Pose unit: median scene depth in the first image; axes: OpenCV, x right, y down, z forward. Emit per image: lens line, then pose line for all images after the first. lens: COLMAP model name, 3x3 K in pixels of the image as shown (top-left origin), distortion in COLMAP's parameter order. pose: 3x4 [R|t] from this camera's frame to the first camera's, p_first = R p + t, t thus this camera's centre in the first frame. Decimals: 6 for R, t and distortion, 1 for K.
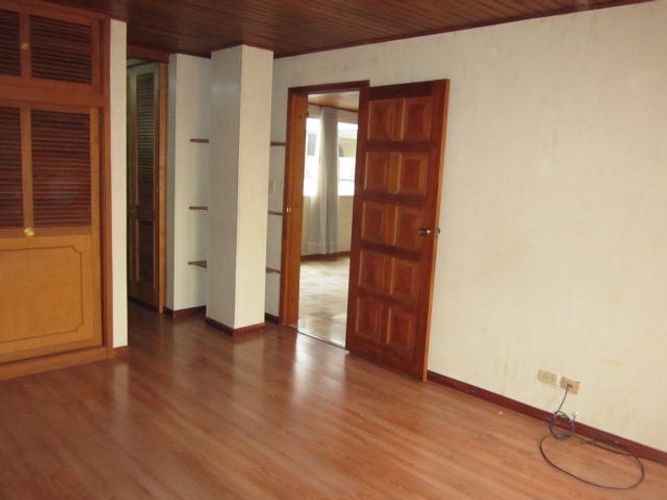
lens RADIAL K [[558.3, 0, 333.5], [0, 558.3, 250.0], [0, 0, 1]] dist [-0.012324, -0.022802]
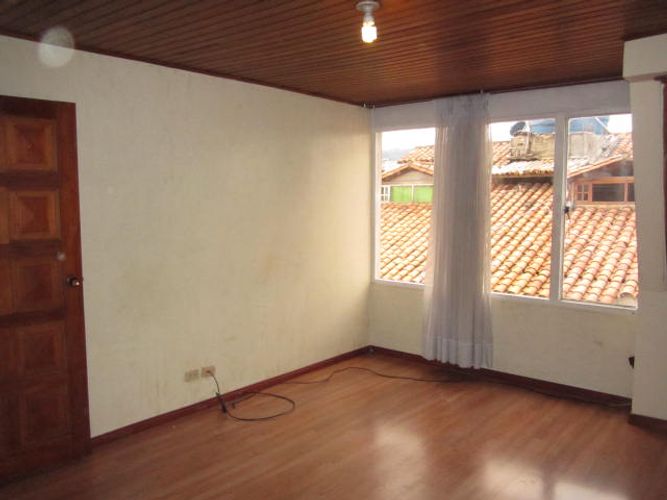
lens RADIAL K [[558.3, 0, 333.5], [0, 558.3, 250.0], [0, 0, 1]] dist [-0.012324, -0.022802]
pose [[-0.079515, -0.138959, 0.987101, -0.788923], [0.151957, 0.976973, 0.149774, -0.165419], [-0.985183, 0.161906, -0.056569, 0.756158]]
